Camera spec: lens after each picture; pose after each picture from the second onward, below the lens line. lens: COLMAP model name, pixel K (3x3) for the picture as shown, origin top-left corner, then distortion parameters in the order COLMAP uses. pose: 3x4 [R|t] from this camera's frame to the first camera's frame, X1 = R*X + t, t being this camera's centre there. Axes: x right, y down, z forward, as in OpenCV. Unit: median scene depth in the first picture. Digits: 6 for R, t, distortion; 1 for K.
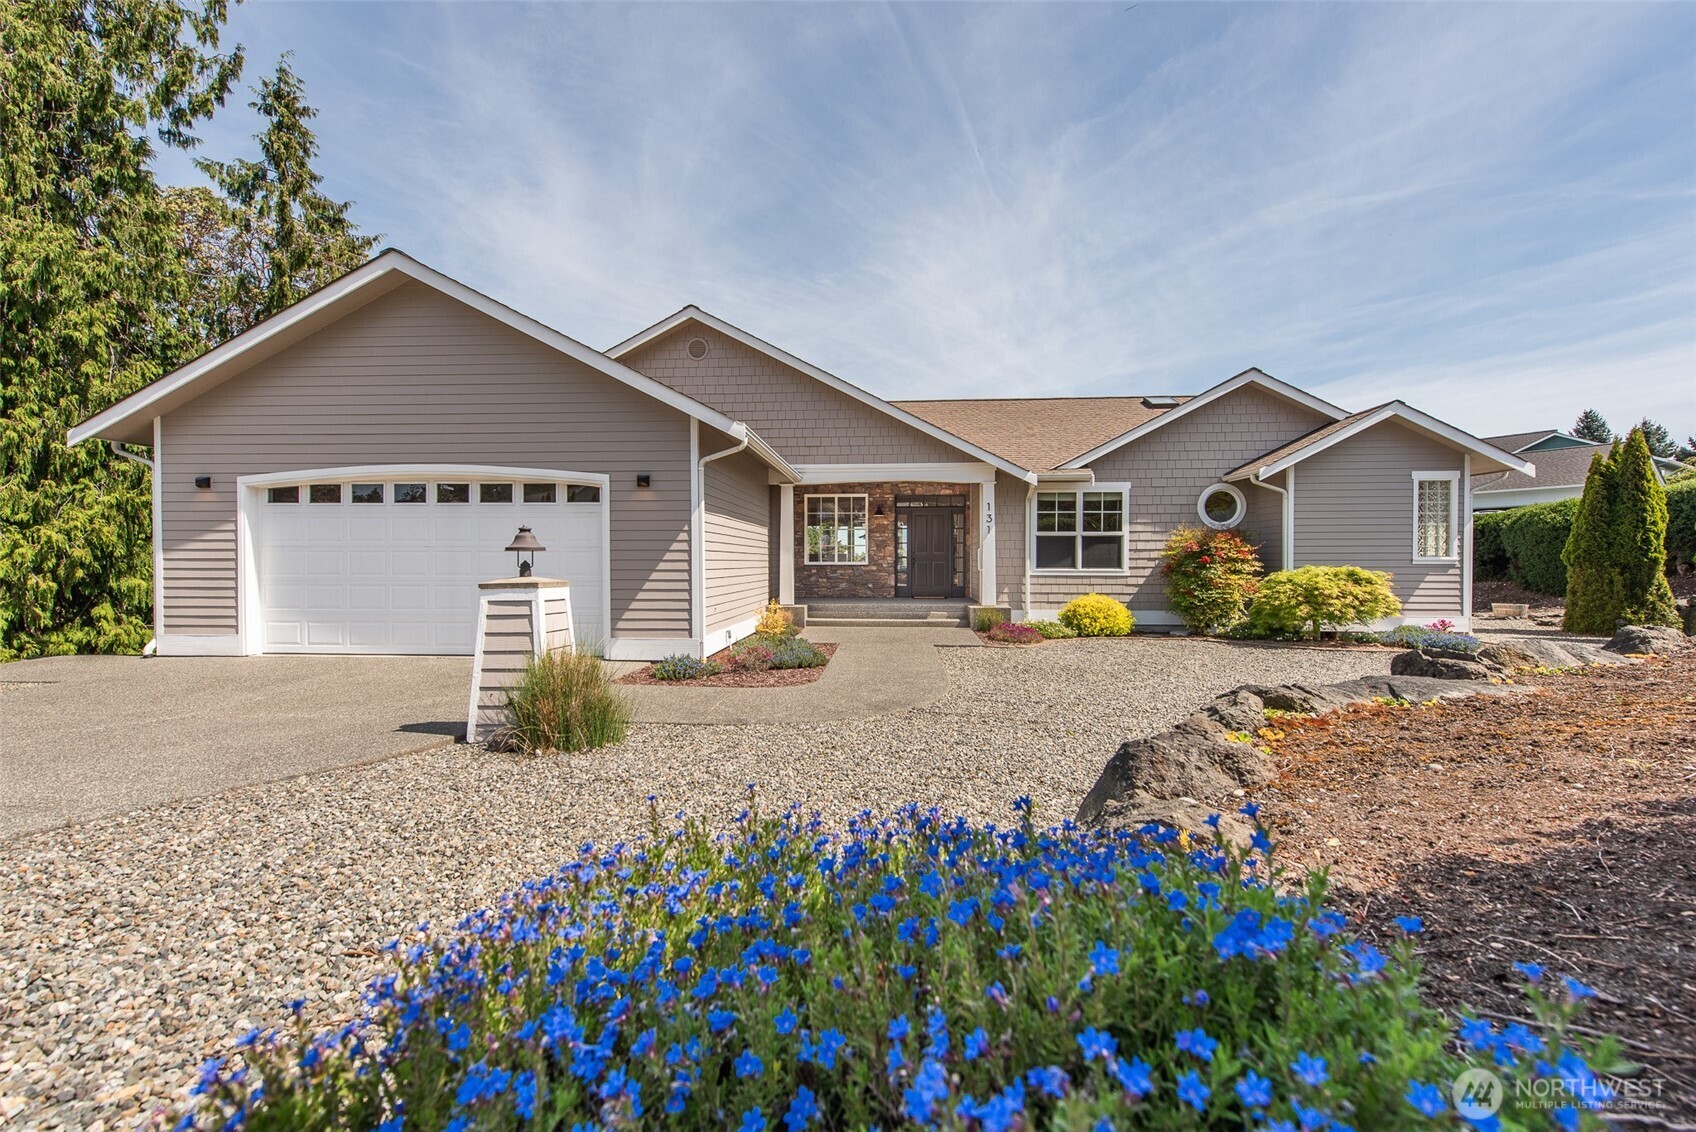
lens RADIAL K [[665.9, 0, 849.0], [0, 665.9, 570.8], [0, 0, 1]] dist [0.019222, -0.006055]
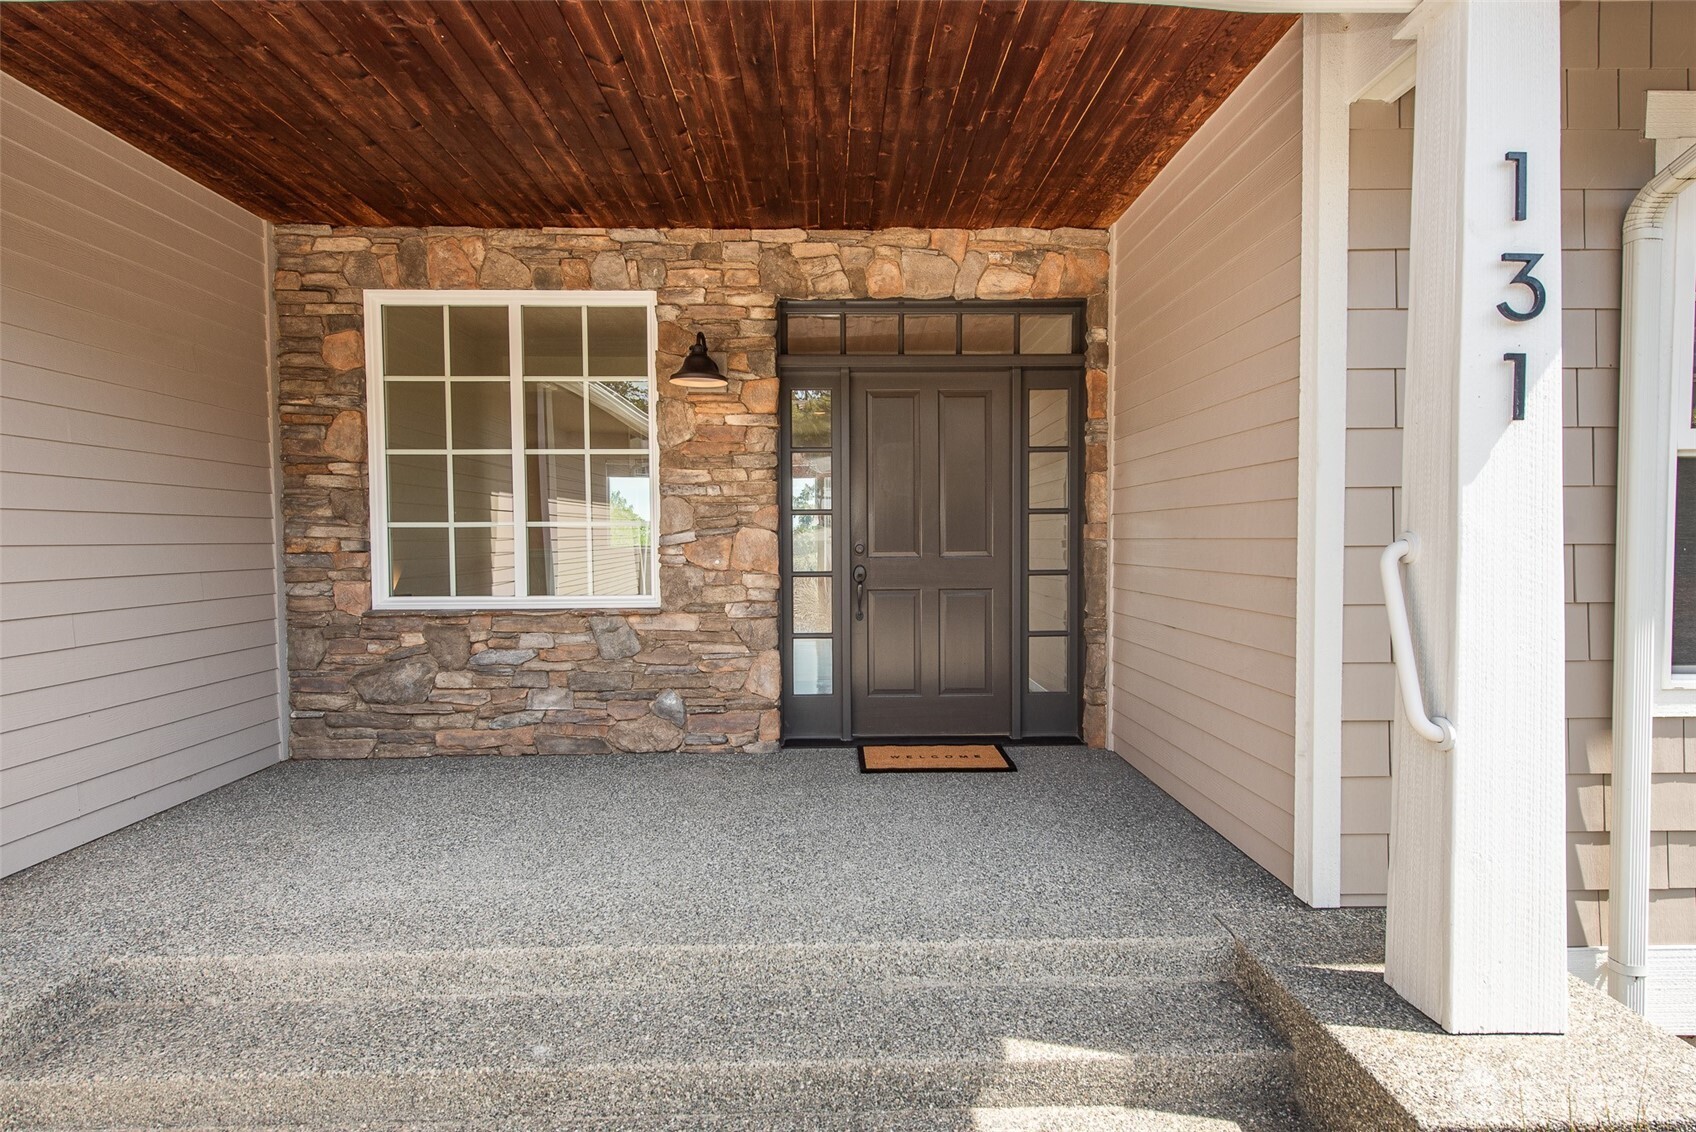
lens RADIAL K [[795.0, 0, 839.8], [0, 795.0, 567.8], [0, 0, 1]] dist [0.020988, -0.000467]
pose [[0.997224, -0.009159, 0.073888, 0.069562], [0.007655, 0.999758, 0.020613, -0.027930], [-0.074059, -0.019990, 0.997053, 0.732436]]
